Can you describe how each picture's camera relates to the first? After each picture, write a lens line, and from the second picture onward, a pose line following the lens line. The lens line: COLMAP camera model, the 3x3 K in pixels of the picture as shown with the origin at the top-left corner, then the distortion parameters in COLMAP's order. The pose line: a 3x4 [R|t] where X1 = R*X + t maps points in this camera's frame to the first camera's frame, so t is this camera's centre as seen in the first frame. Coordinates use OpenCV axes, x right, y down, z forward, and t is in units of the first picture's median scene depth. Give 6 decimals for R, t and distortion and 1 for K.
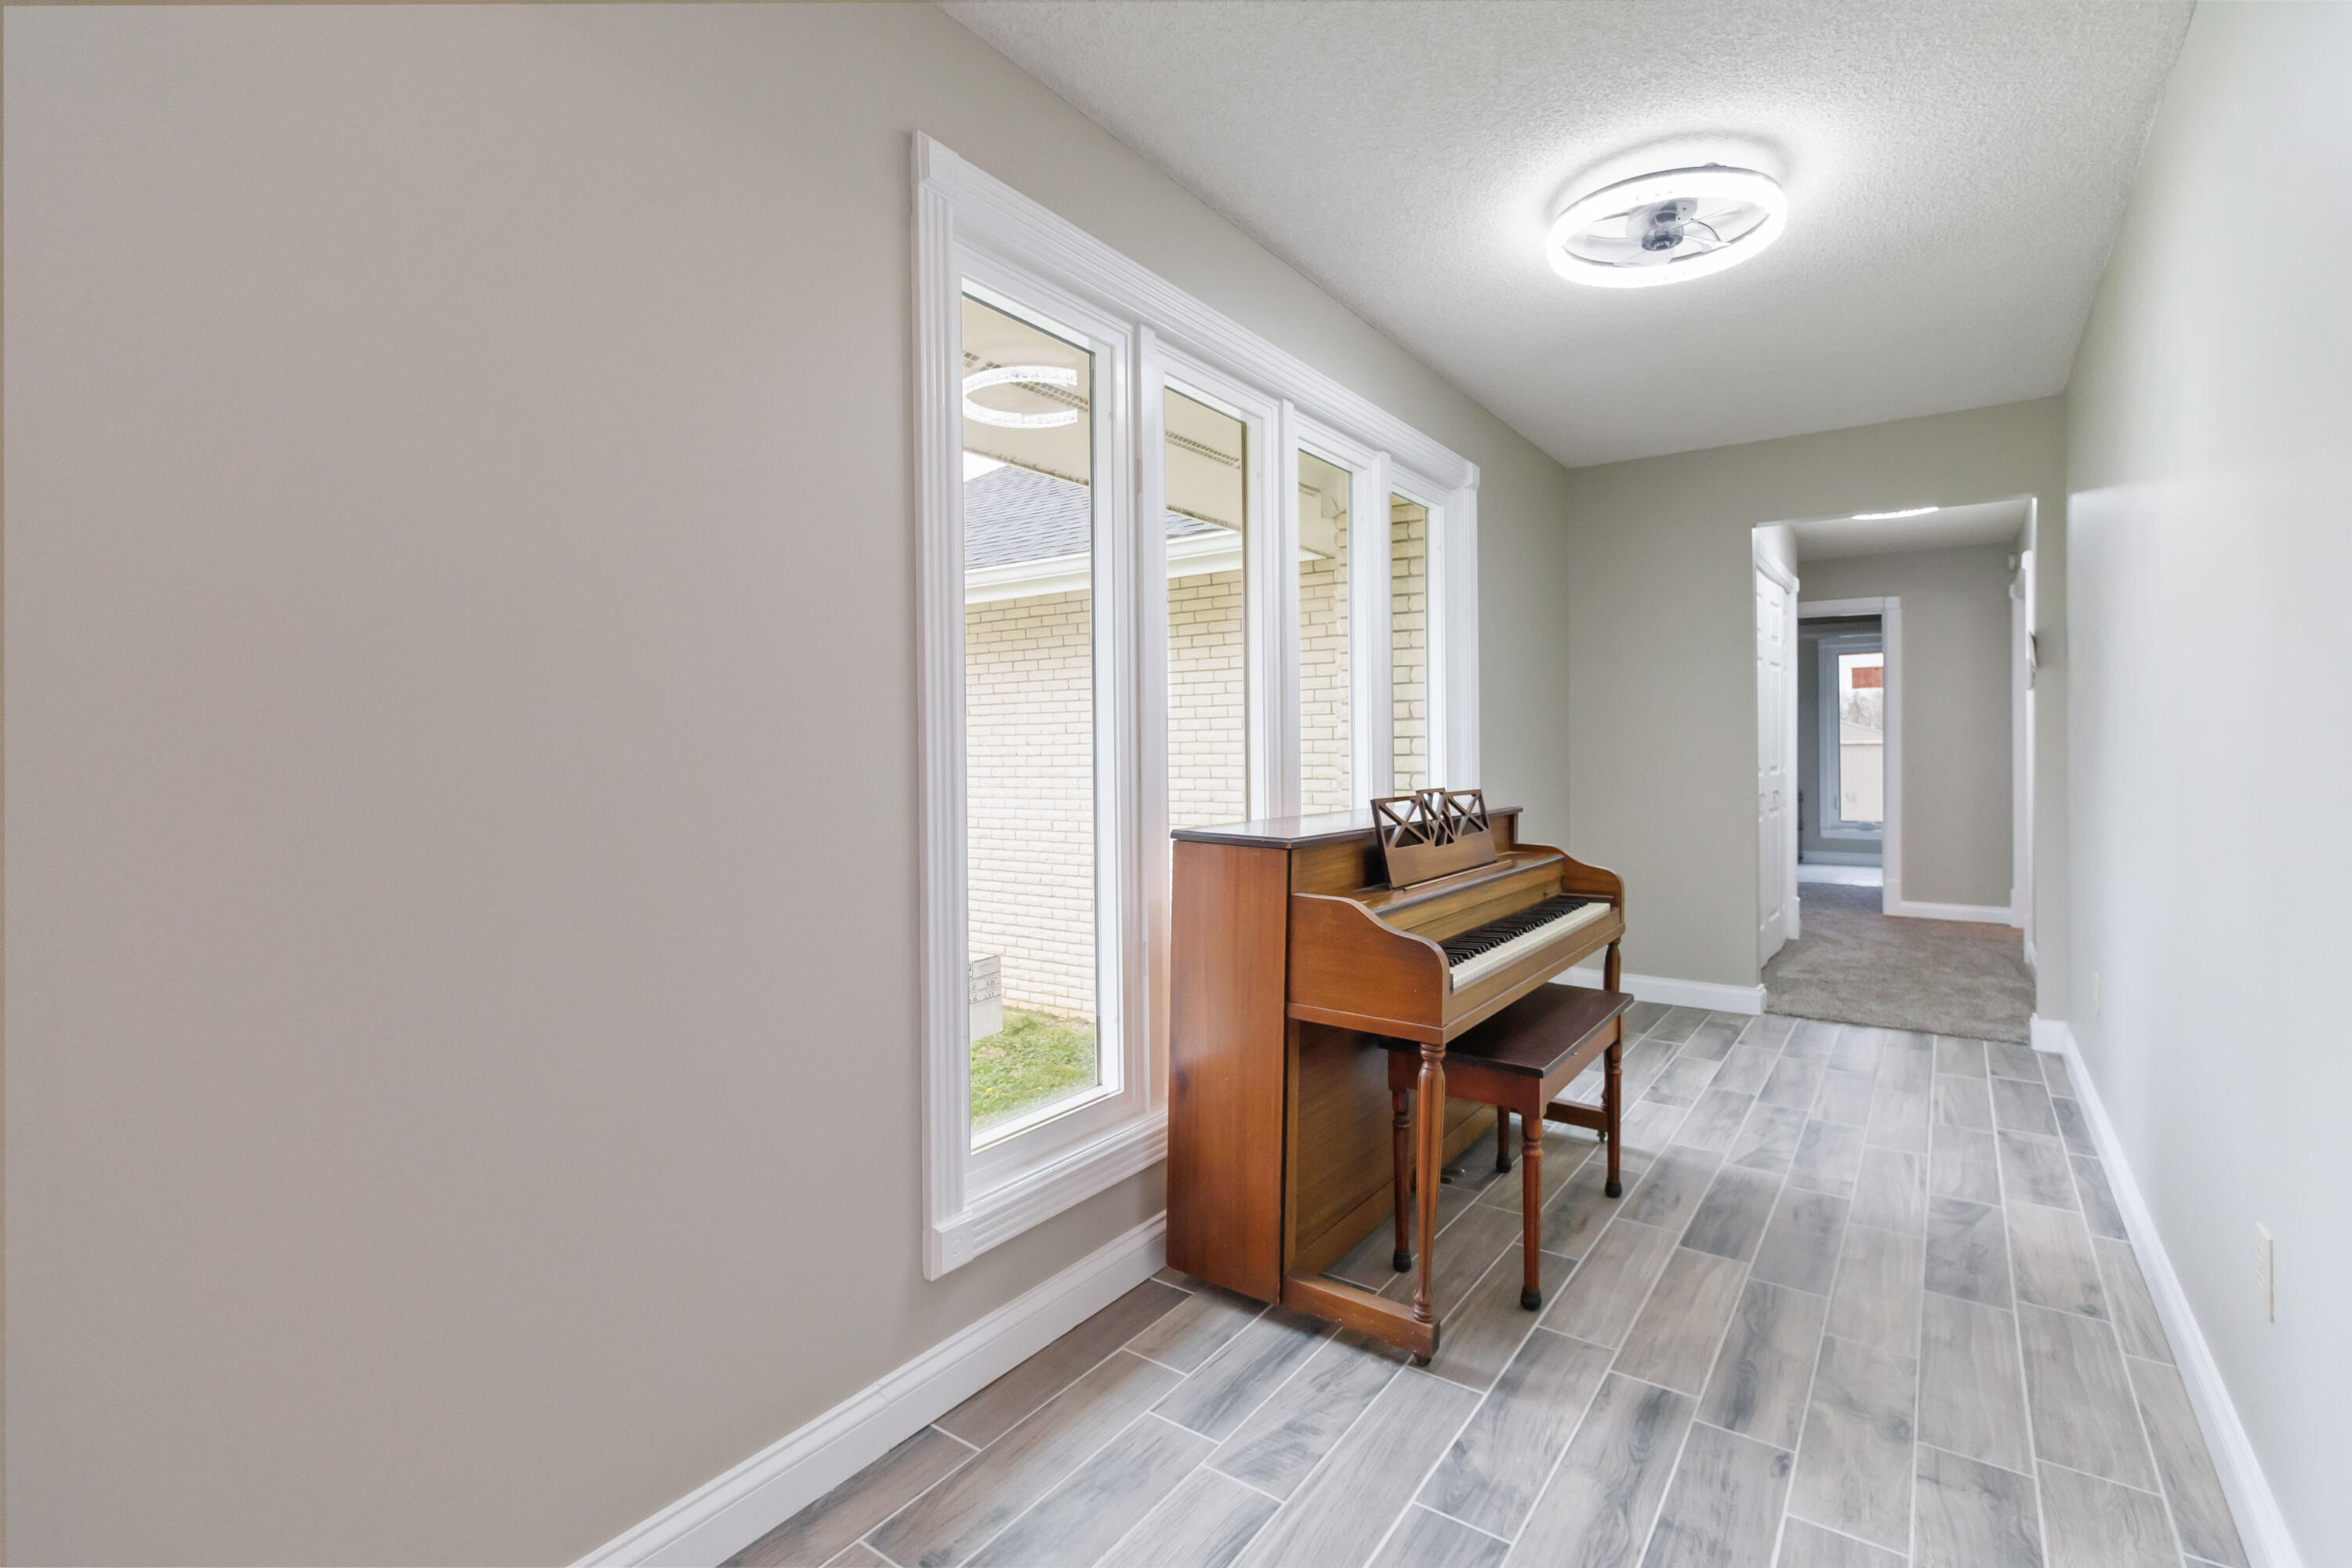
lens RADIAL K [[1097.4, 0, 1170.6], [0, 1097.4, 774.3], [0, 0, 1]] dist [0.002073, 0.000329]
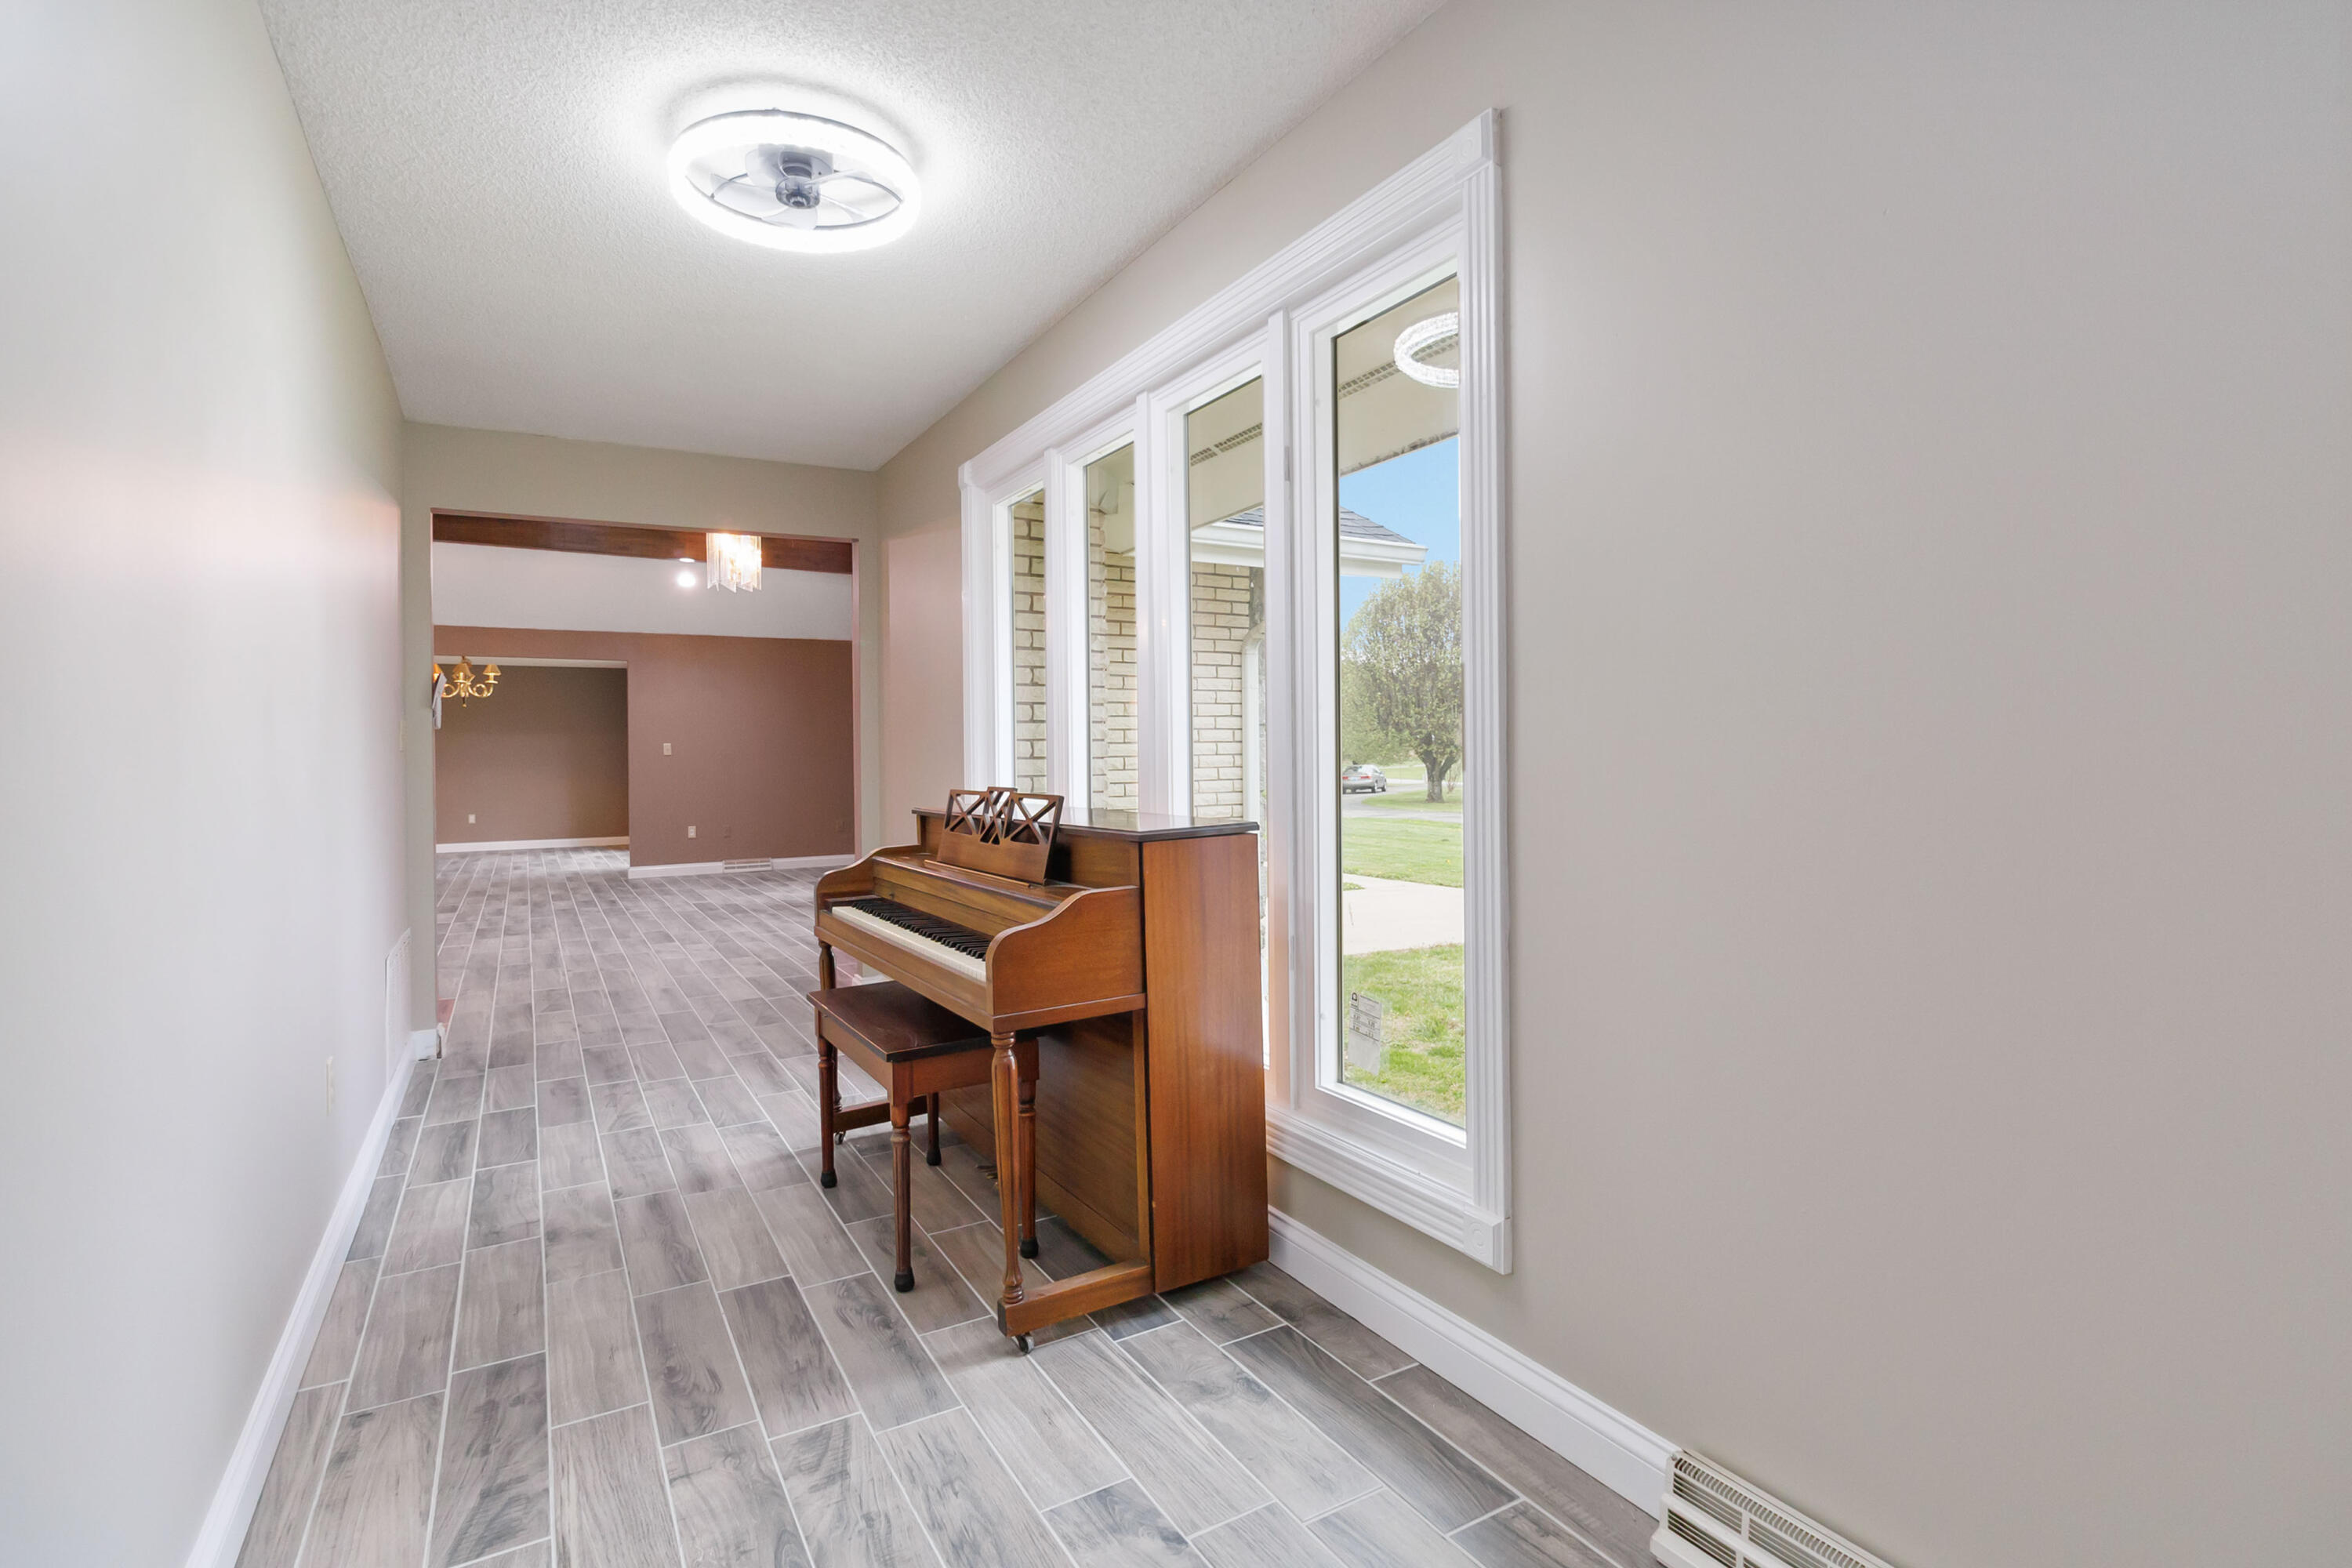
lens RADIAL K [[1097.4, 0, 1172.2], [0, 1097.4, 769.5], [0, 0, 1]] dist [0.002073, 0.000329]
pose [[-0.409305, 0.024614, -0.912066, 1.240242], [-0.000968, 0.999624, 0.027412, -0.034615], [0.912397, 0.012103, -0.409127, 1.767893]]
